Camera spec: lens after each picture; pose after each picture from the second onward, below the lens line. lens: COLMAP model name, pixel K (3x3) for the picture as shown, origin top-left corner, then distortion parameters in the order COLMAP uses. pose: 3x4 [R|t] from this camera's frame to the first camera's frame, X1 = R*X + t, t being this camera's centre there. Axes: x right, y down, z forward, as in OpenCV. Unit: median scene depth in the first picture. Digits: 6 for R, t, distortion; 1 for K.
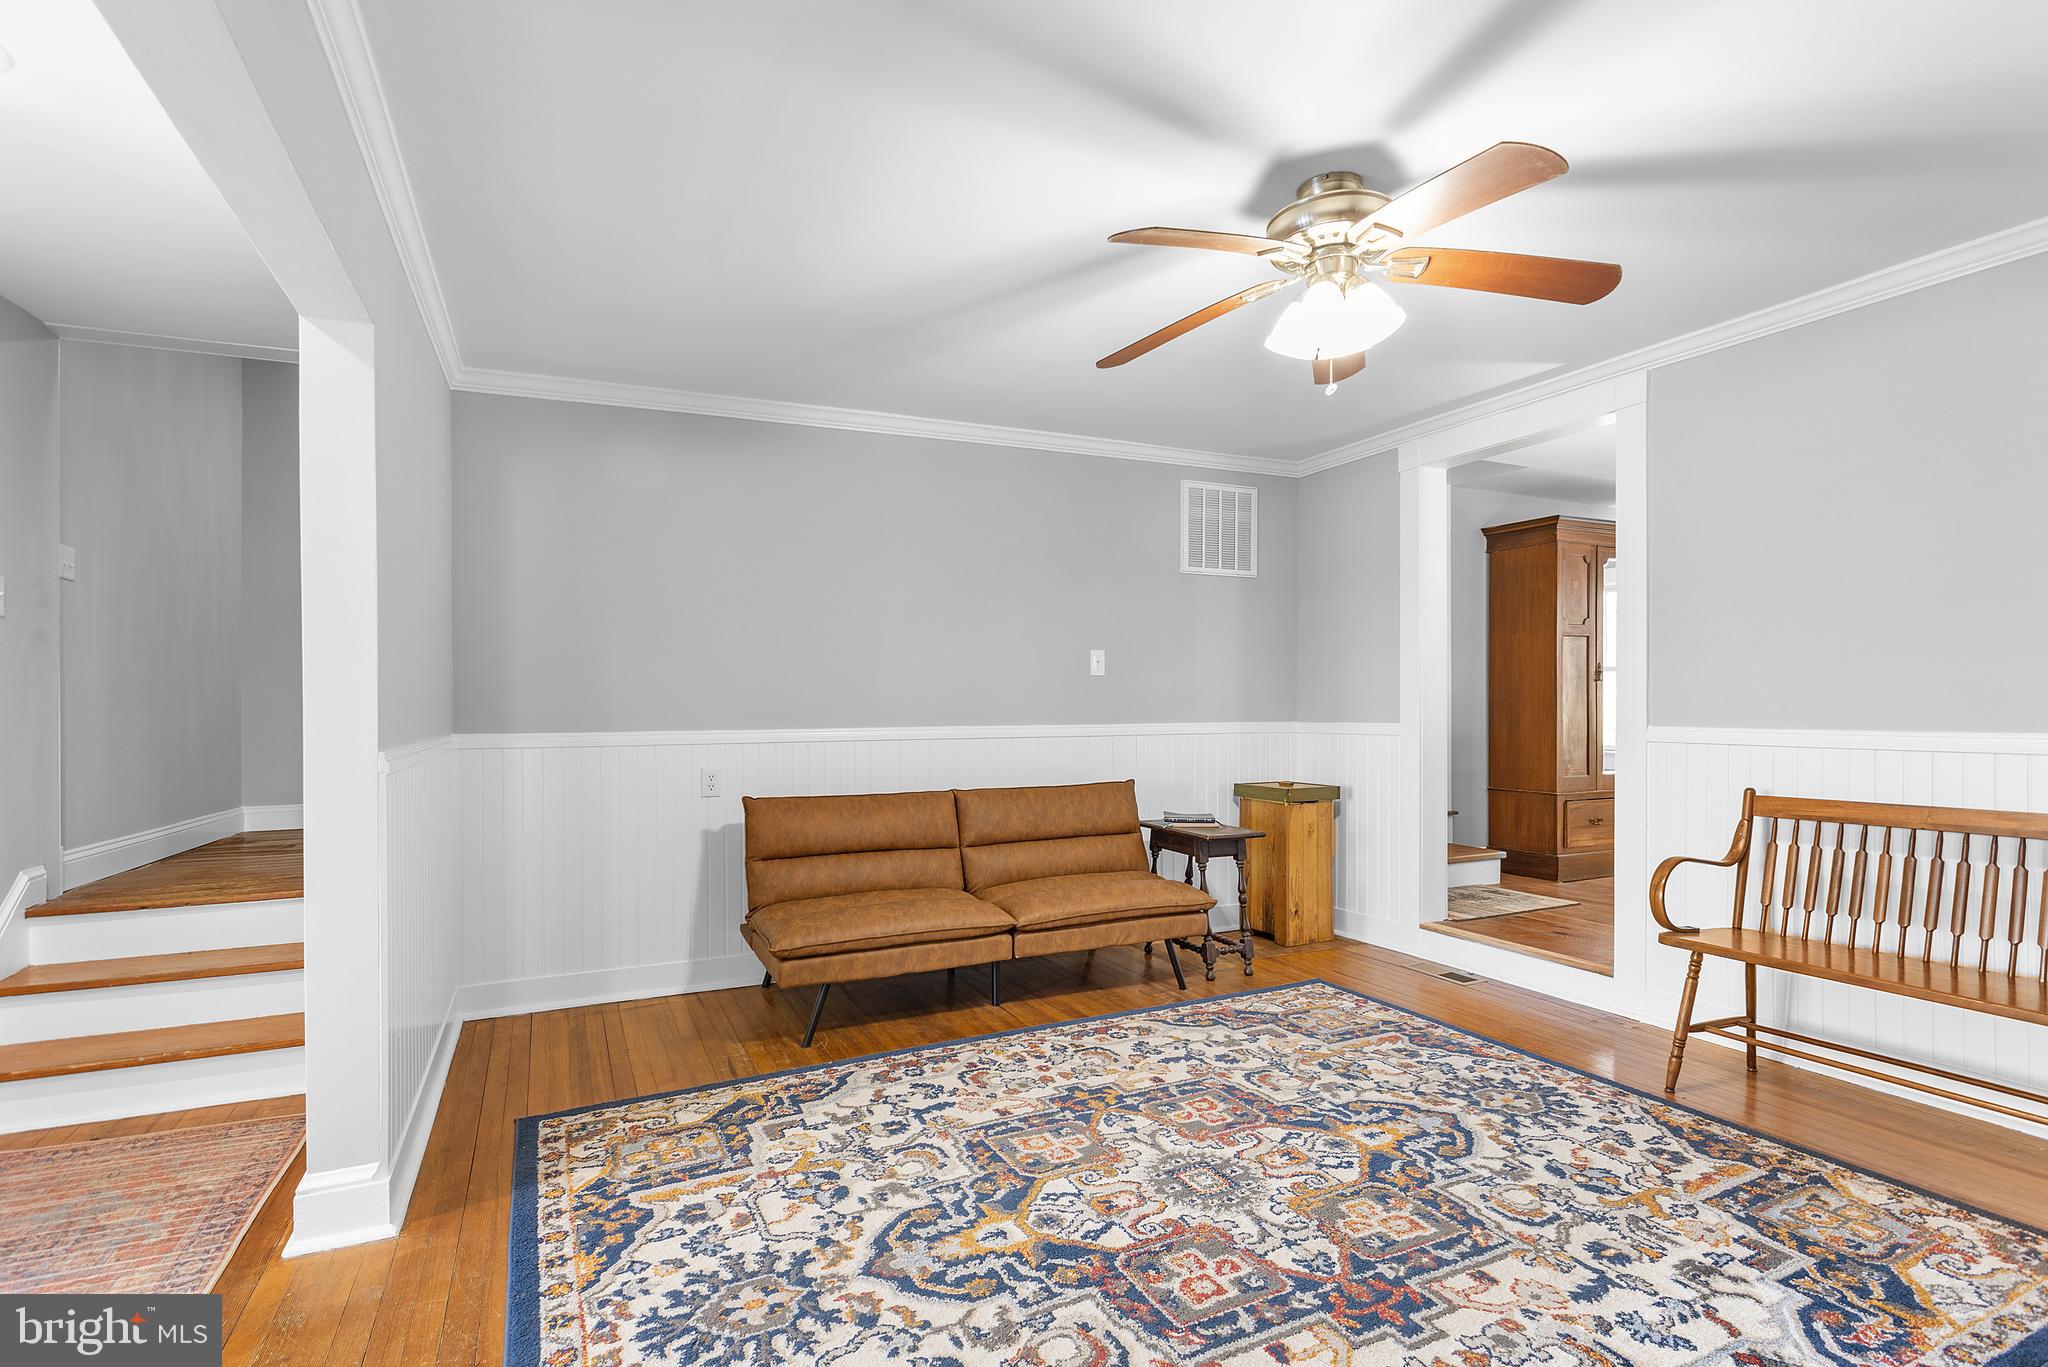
lens RADIAL K [[994.3, 0, 987.8], [0, 994.3, 691.5], [0, 0, 1]] dist [0.000124, -0.001236]
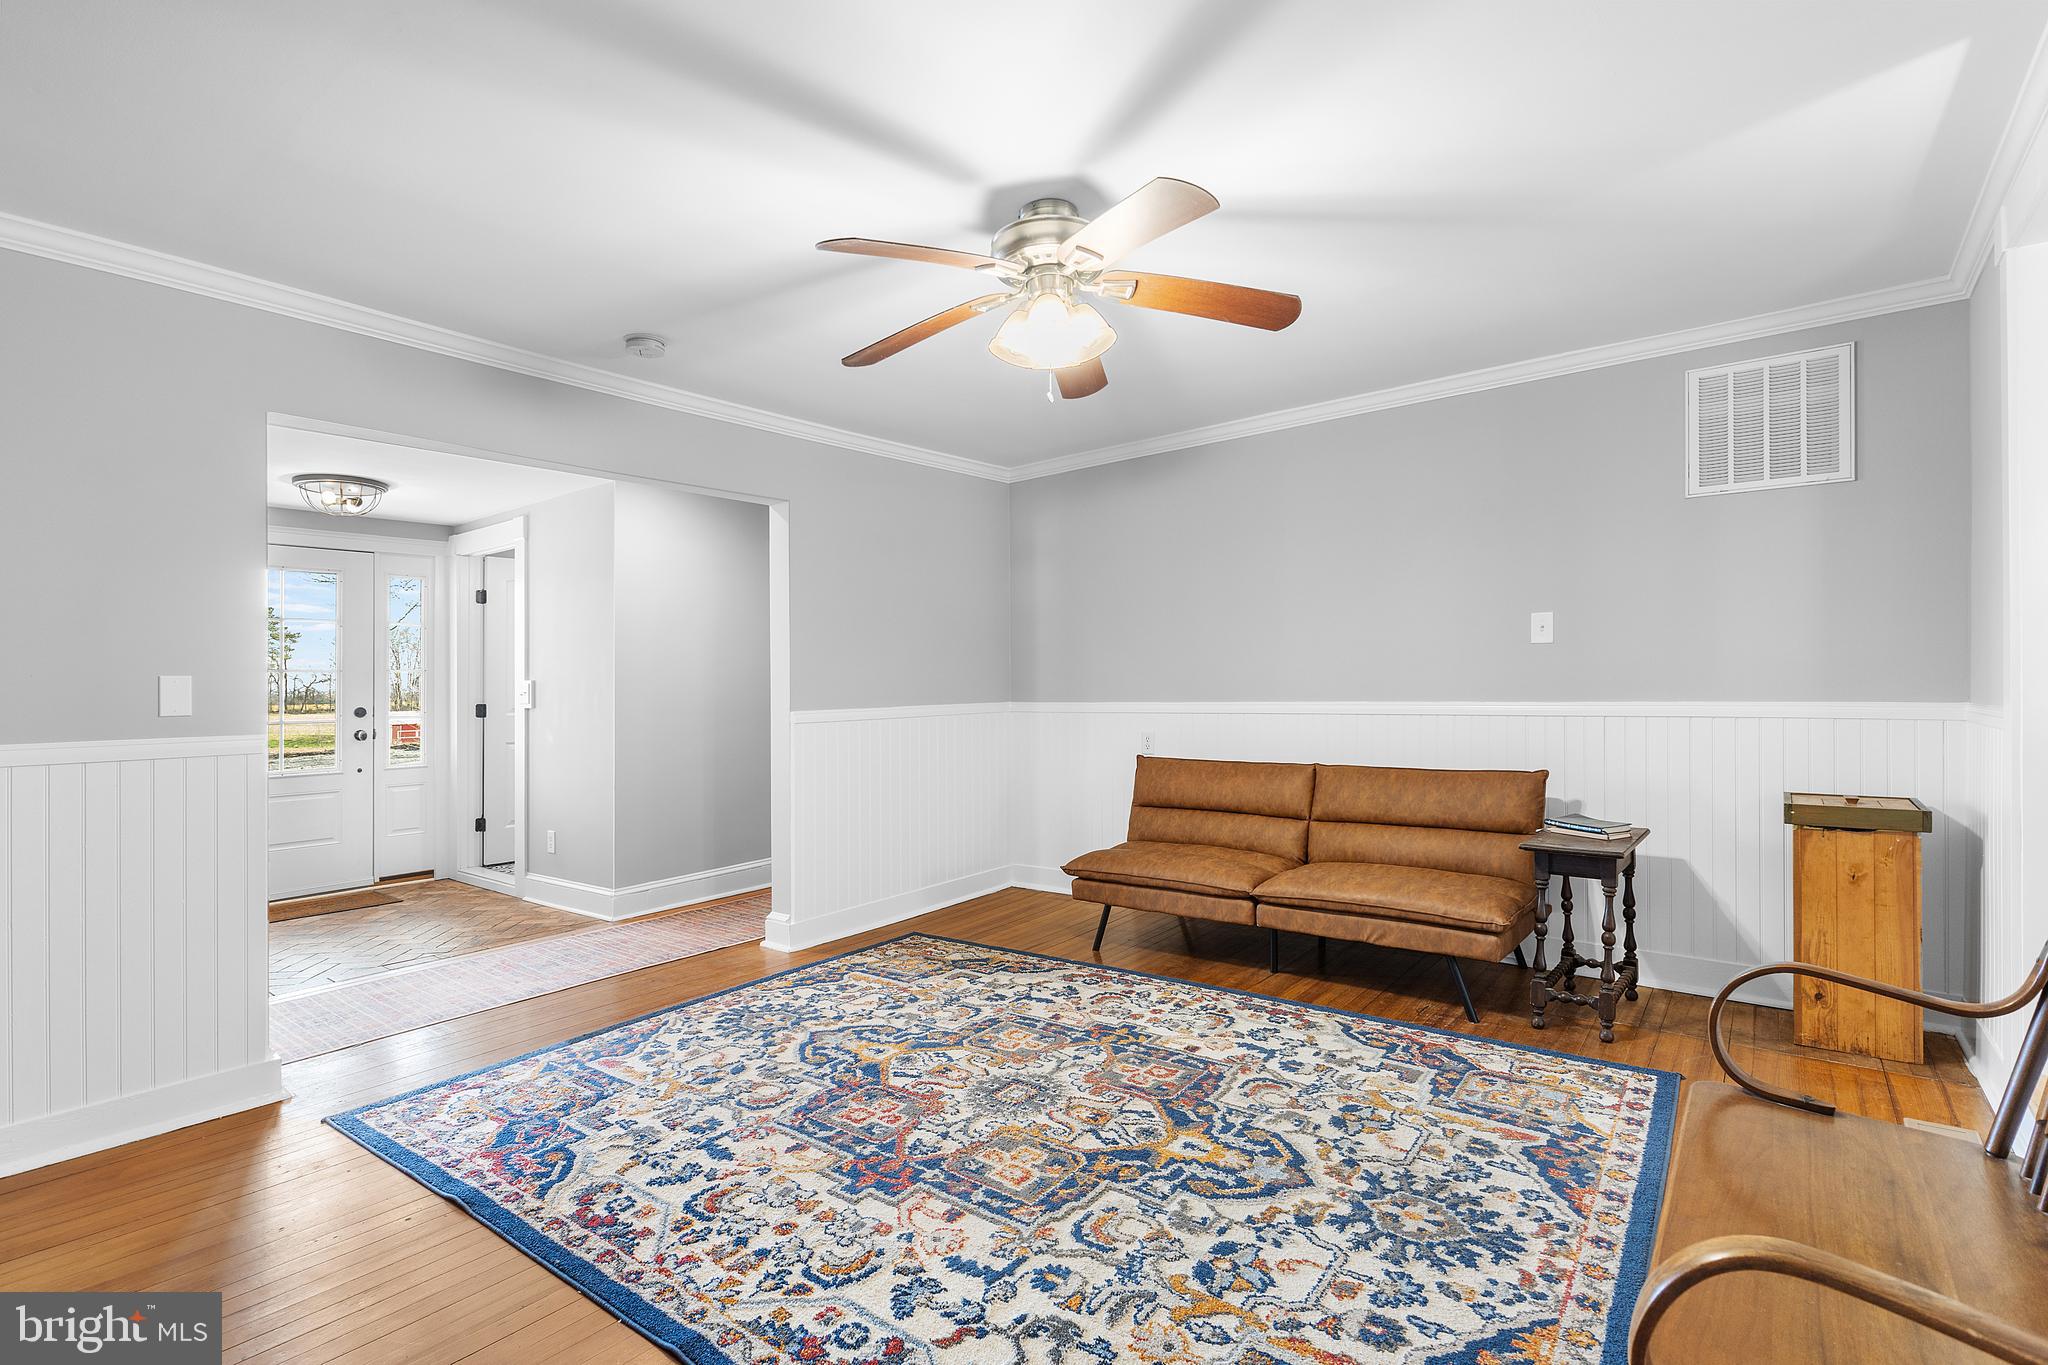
lens RADIAL K [[941.0, 0, 997.1], [0, 941.0, 638.6], [0, 0, 1]] dist [0.001494, -0.000276]
pose [[0.454544, -0.044365, -0.889618, 1.004859], [0.026643, 0.998989, -0.036207, -0.005568], [0.890325, -0.007245, 0.455267, 0.391450]]
